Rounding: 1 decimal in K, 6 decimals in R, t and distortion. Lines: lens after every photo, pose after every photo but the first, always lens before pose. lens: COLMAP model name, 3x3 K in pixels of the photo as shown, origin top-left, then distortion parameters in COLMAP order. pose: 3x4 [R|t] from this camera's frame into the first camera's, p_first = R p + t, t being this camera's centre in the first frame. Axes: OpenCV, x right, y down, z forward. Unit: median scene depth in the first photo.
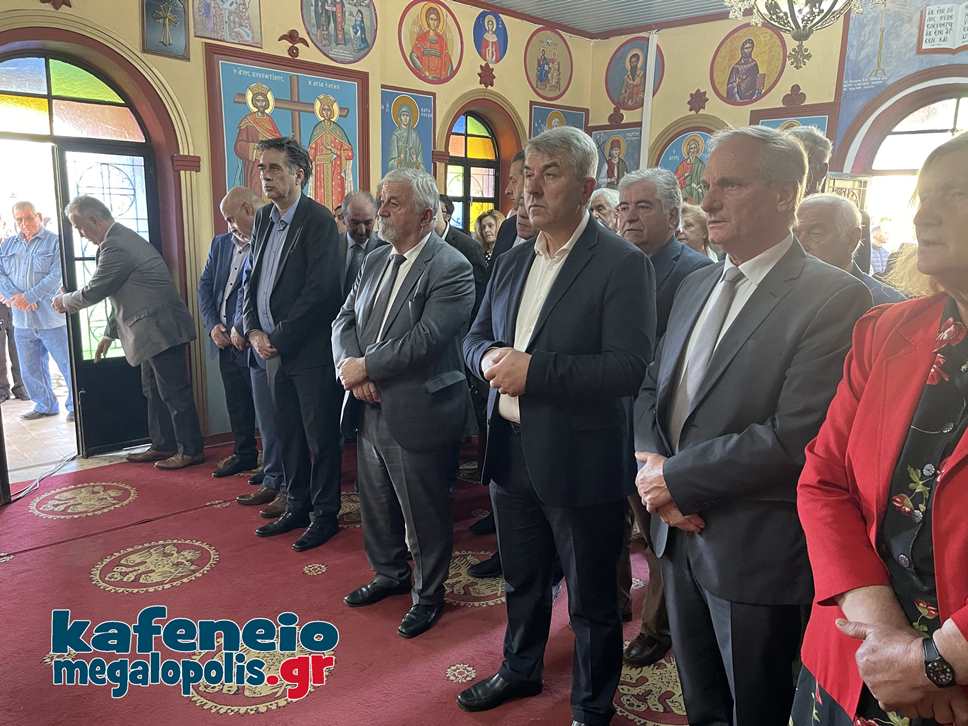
lens RADIAL K [[728.4, 0, 484.0], [0, 728.4, 363.0], [0, 0, 1]] dist [0.088822, -0.125016]
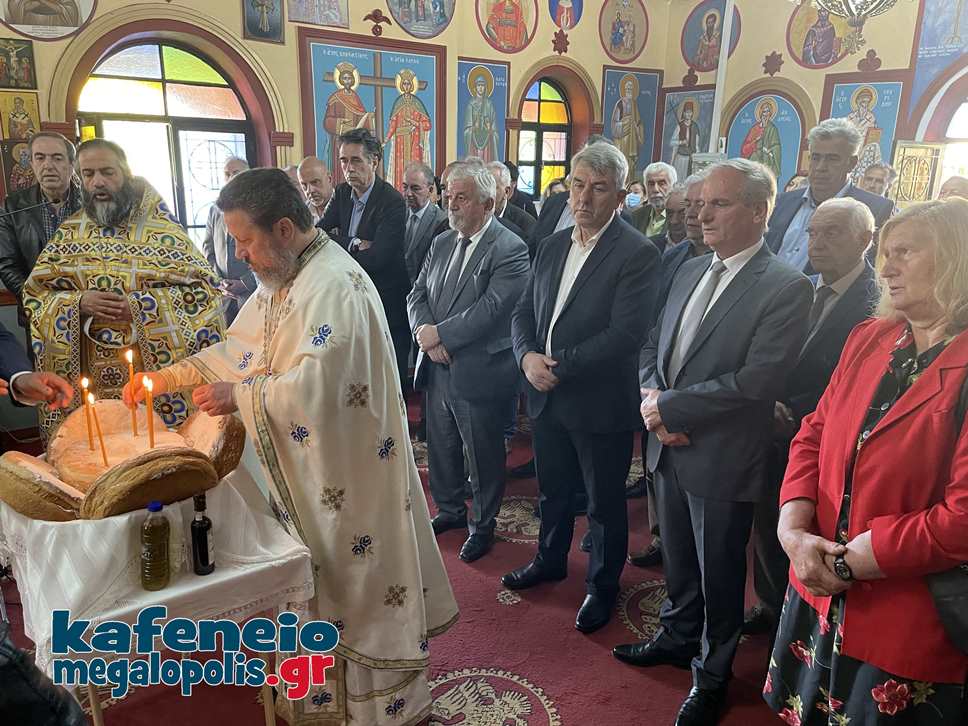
lens RADIAL K [[728.4, 0, 484.0], [0, 728.4, 363.0], [0, 0, 1]] dist [0.088822, -0.125016]
pose [[0.994269, 0.026942, -0.103452, 0.017787], [-0.019513, 0.997201, 0.072170, -0.018126], [0.105107, -0.069737, 0.992013, -0.071390]]
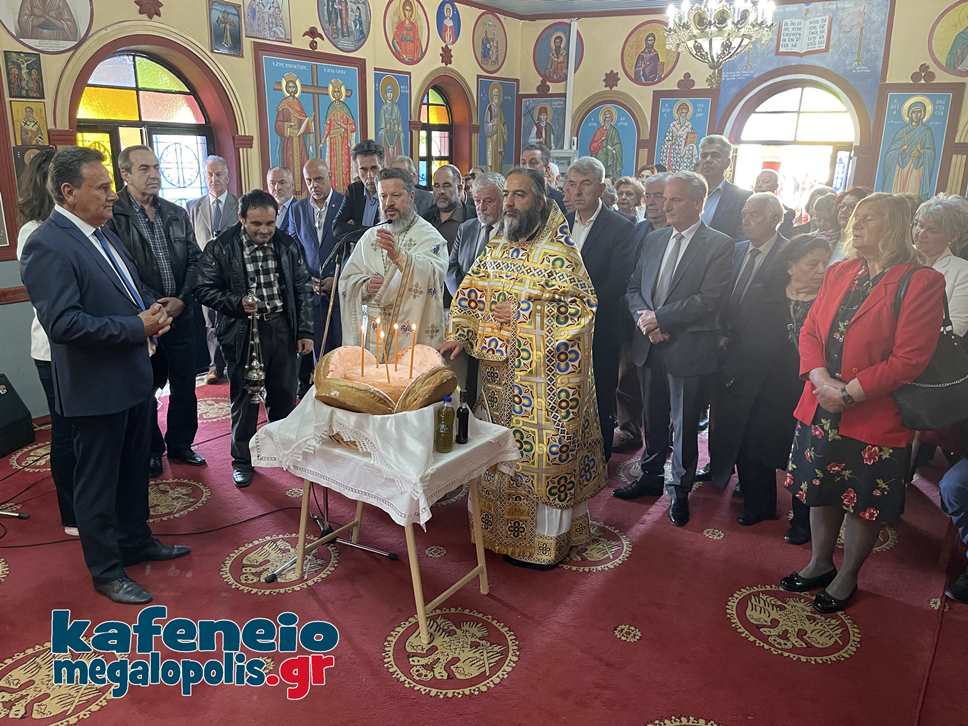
lens RADIAL K [[722.6, 0, 486.1], [0, 722.6, 364.2], [0, 0, 1]] dist [0.076122, -0.100049]
pose [[0.980564, -0.058089, 0.187404, -0.210300], [0.039676, 0.994140, 0.100553, -0.005123], [-0.192147, -0.091163, 0.977123, -0.258499]]
